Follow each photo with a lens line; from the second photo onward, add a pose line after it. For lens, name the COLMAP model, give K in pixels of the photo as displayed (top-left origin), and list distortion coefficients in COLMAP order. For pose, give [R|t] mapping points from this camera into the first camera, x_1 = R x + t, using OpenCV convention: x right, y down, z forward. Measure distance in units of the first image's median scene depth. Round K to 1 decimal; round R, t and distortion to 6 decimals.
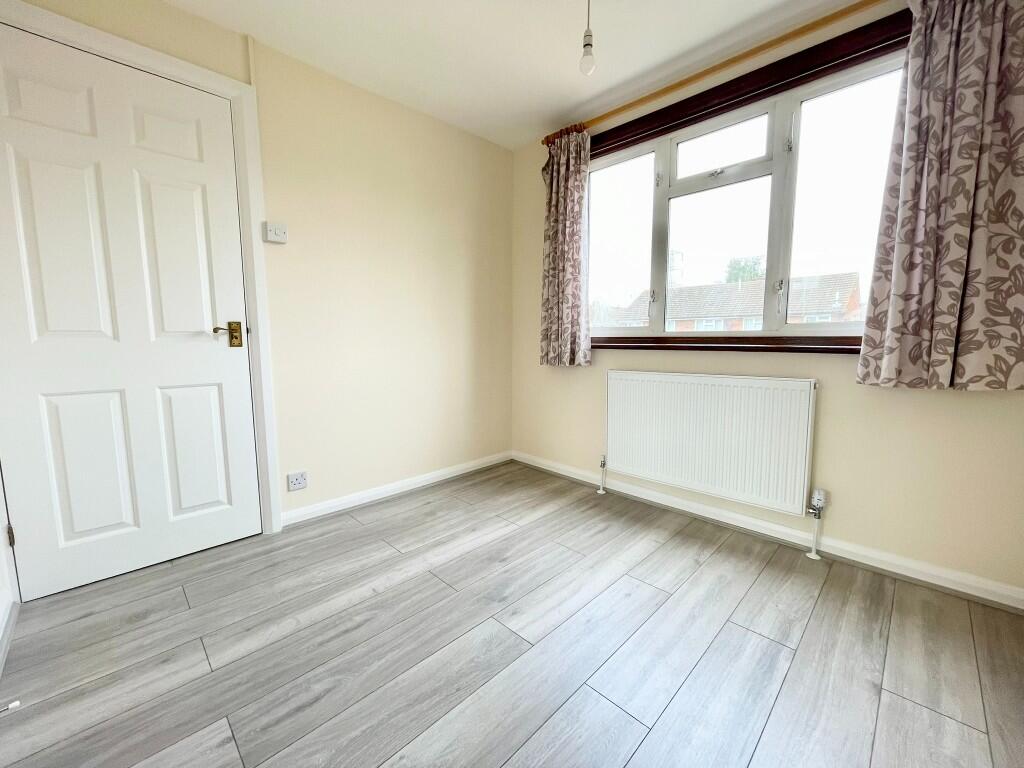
lens RADIAL K [[412.7, 0, 513.1], [0, 412.7, 385.4], [0, 0, 1]] dist [-0.002716, -0.000258]
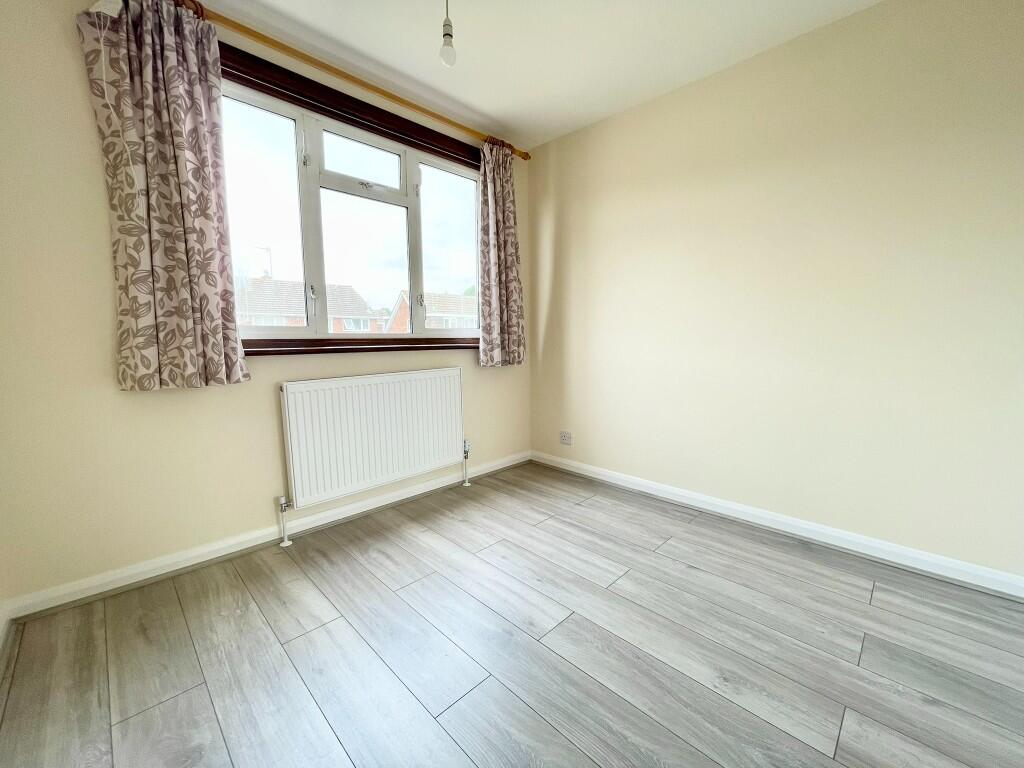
lens RADIAL K [[412.7, 0, 513.1], [0, 412.7, 385.4], [0, 0, 1]] dist [-0.002716, -0.000258]
pose [[-0.003649, -0.119073, 0.992879, -0.660703], [0.116702, 0.986050, 0.118683, -0.091268], [-0.993160, 0.116304, 0.010298, 0.712234]]
